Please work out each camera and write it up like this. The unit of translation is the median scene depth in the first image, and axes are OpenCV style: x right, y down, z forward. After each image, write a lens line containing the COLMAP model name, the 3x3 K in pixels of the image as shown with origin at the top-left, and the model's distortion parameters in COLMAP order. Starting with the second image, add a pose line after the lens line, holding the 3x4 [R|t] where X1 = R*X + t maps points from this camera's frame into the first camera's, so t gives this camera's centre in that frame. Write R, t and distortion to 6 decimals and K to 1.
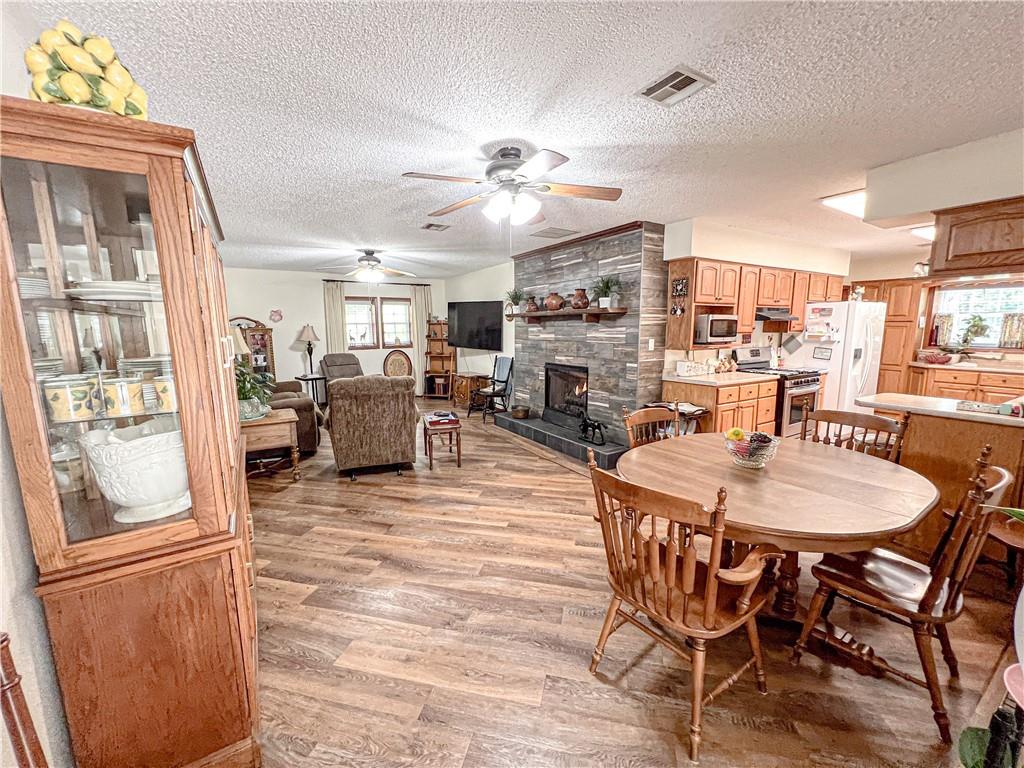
lens RADIAL K [[409.6, 0, 509.9], [0, 409.6, 387.3], [0, 0, 1]] dist [-0.003980, 0.000877]
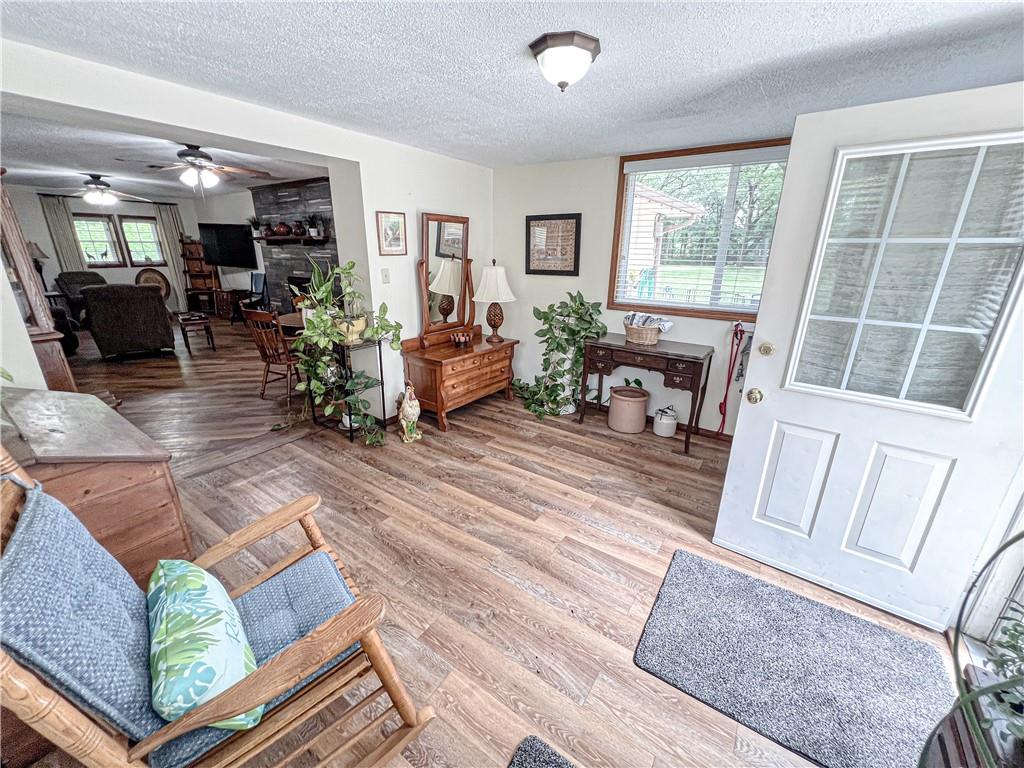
lens RADIAL K [[409.6, 0, 513.3], [0, 409.6, 385.5], [0, 0, 1]] dist [-0.003980, 0.000877]
pose [[0.911773, -0.111848, 0.395170, 0.186768], [0.041239, 0.982272, 0.182870, 0.073674], [-0.408618, -0.150439, 0.900222, -0.538386]]
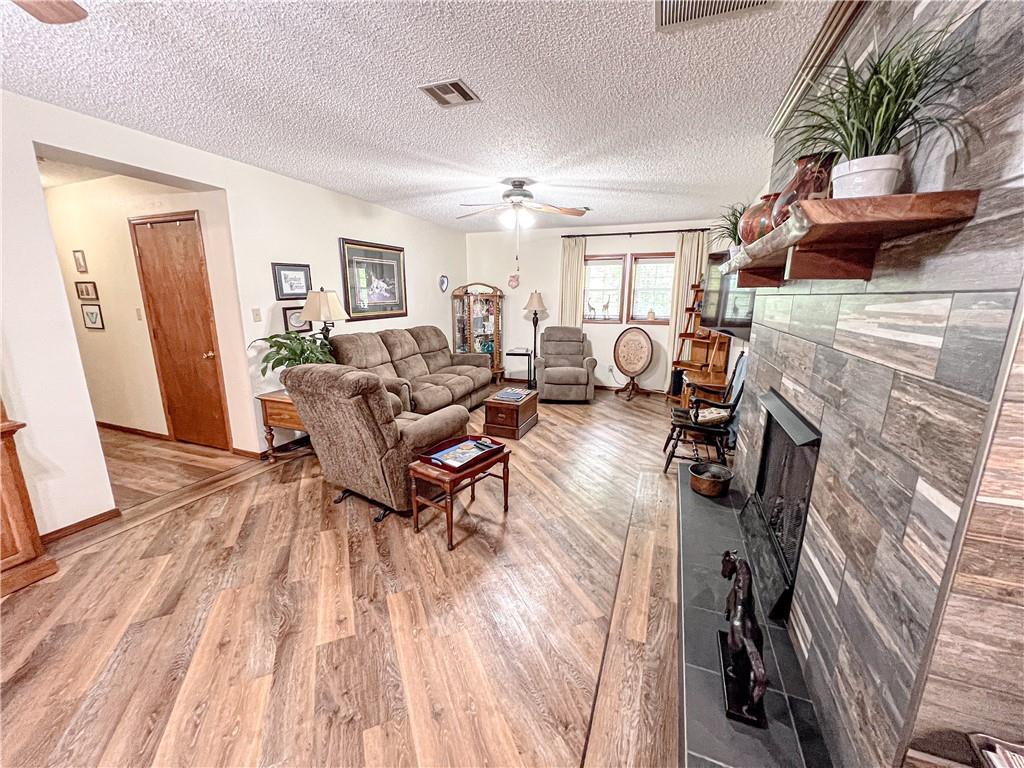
lens RADIAL K [[409.6, 0, 510.7], [0, 409.6, 385.8], [0, 0, 1]] dist [-0.003980, 0.000877]
pose [[0.600948, 0.181458, -0.778418, 0.234900], [-0.126831, 0.983199, 0.131280, -0.078745], [0.789161, 0.019835, 0.613866, 0.542245]]
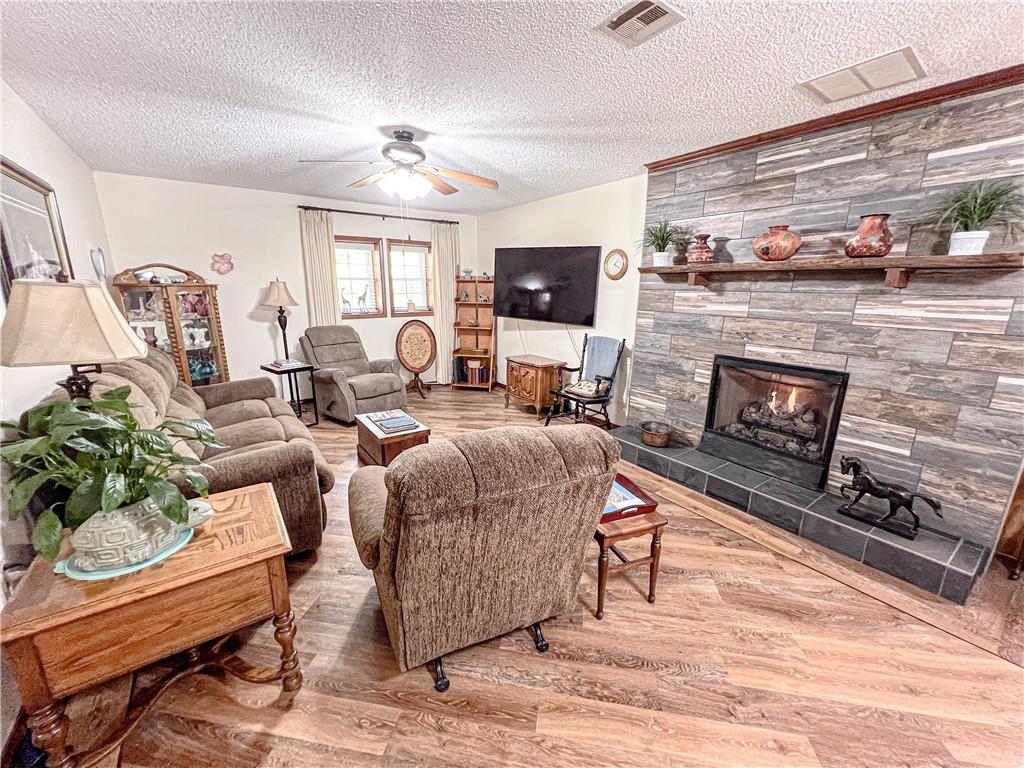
lens RADIAL K [[409.6, 0, 509.8], [0, 409.6, 387.7], [0, 0, 1]] dist [-0.003980, 0.000877]
pose [[0.997369, -0.000203, 0.072494, -0.237168], [-0.006958, 0.995110, 0.098523, -0.067005], [-0.072160, -0.098768, 0.992491, 0.435114]]
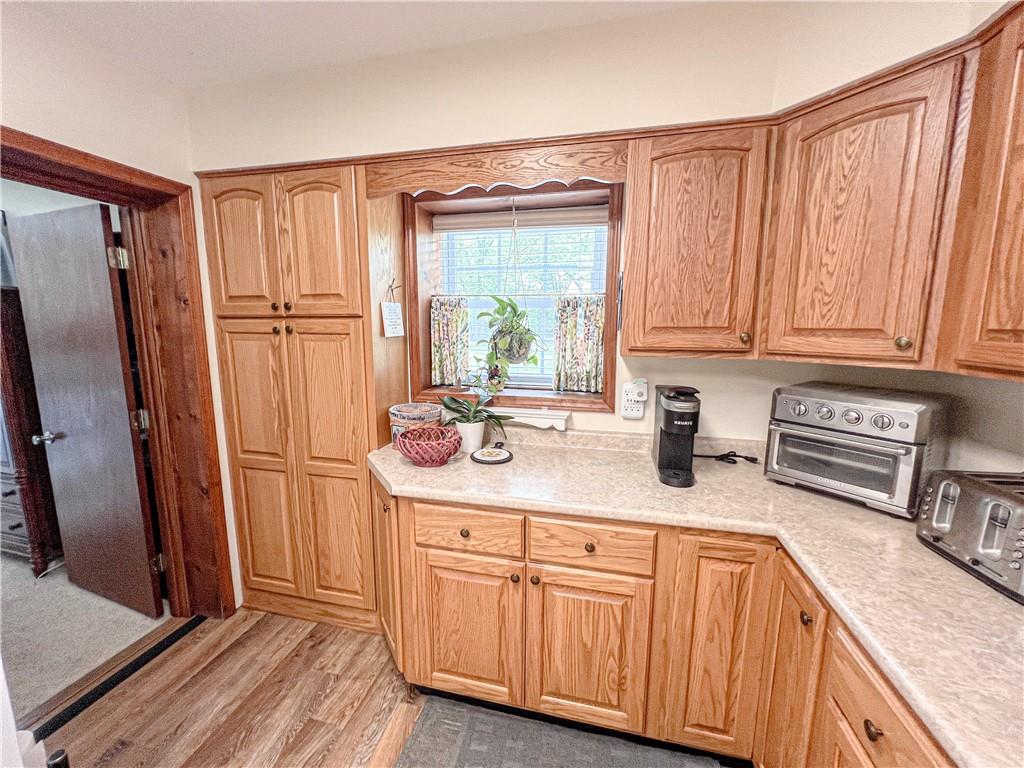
lens RADIAL K [[409.6, 0, 508.8], [0, 409.6, 385.3], [0, 0, 1]] dist [-0.003980, 0.000877]
pose [[0.703420, -0.097649, 0.704035, 0.879071], [0.097294, 0.994422, 0.040716, -0.117756], [-0.704084, 0.039858, 0.708997, 0.743658]]
